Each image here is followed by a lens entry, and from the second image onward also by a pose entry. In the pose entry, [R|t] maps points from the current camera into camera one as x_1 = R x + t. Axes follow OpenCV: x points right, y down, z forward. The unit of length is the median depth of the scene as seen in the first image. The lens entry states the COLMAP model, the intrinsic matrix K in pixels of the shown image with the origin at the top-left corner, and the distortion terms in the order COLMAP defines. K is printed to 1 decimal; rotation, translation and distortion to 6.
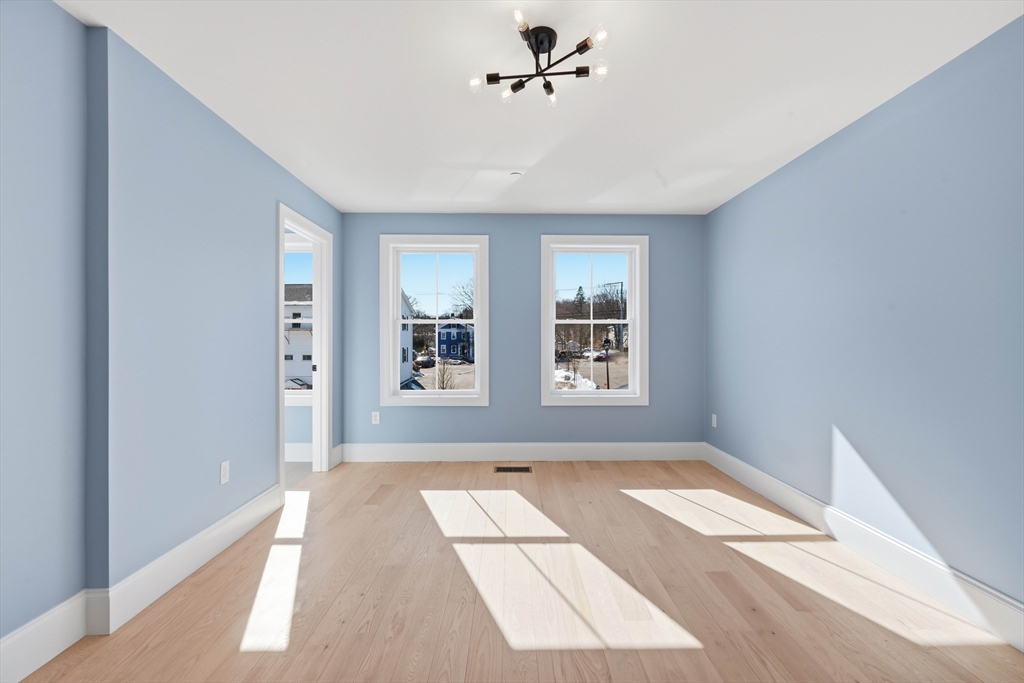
lens RADIAL K [[449.4, 0, 511.6], [0, 449.4, 338.6], [0, 0, 1]] dist [0.002175, -0.000033]
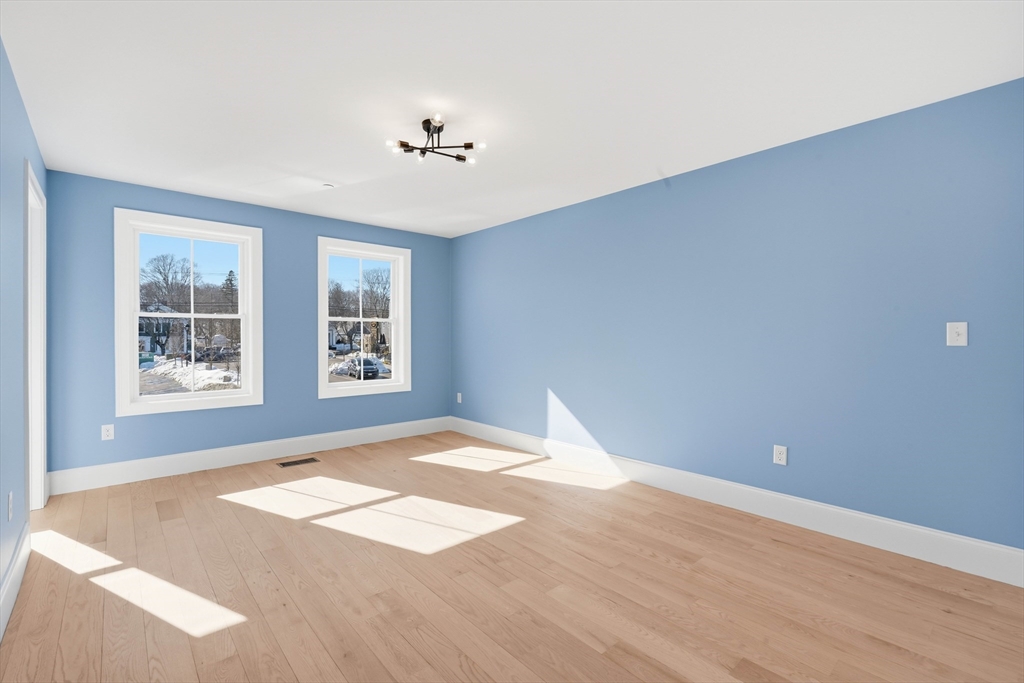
lens RADIAL K [[461.9, 0, 513.2], [0, 461.9, 330.3], [0, 0, 1]] dist [0.000928, 0.000158]
pose [[0.755189, 0.007356, 0.655465, -0.370982], [-0.004111, 0.999971, -0.006485, -0.006956], [-0.655494, 0.002203, 0.755197, -0.140166]]
